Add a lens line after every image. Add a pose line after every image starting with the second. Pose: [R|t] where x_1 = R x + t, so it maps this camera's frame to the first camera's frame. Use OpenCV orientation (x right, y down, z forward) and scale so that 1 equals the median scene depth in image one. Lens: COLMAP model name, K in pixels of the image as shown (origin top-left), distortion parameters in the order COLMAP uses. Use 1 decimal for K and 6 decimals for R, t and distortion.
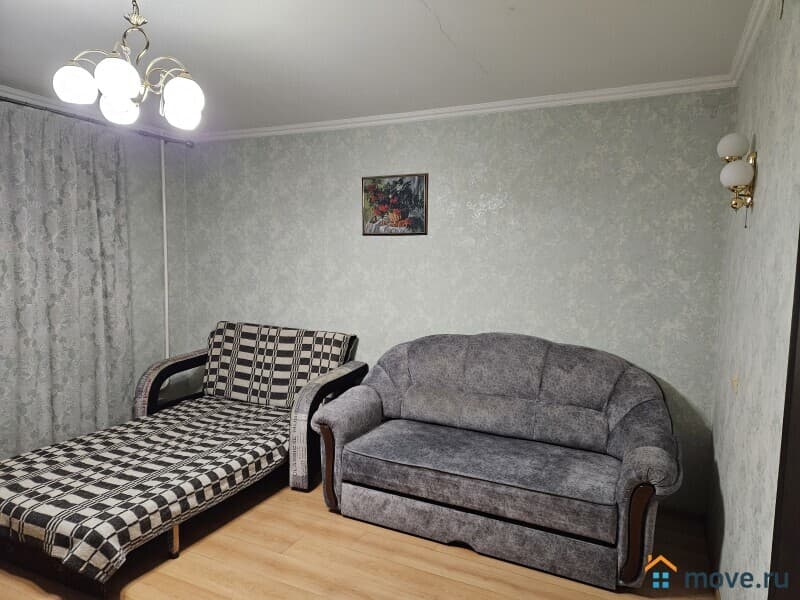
lens RADIAL K [[535.6, 0, 398.7], [0, 535.6, 304.6], [0, 0, 1]] dist [0.076623, -0.063126]
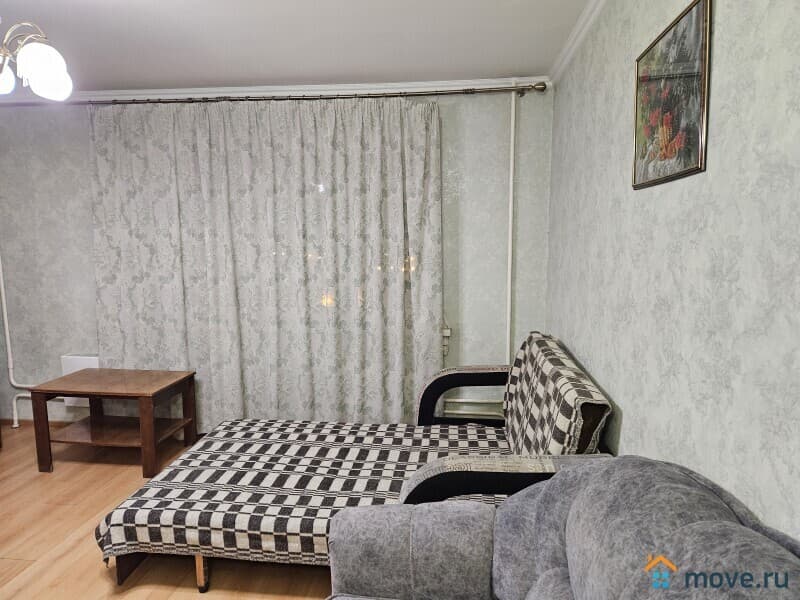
lens RADIAL K [[535.6, 0, 393.0], [0, 535.6, 305.3], [0, 0, 1]] dist [0.076623, -0.063126]
pose [[0.315475, 0.113077, -0.942173, 0.315121], [-0.079070, 0.992554, 0.092648, -0.062152], [0.945634, 0.045270, 0.322067, 0.694305]]
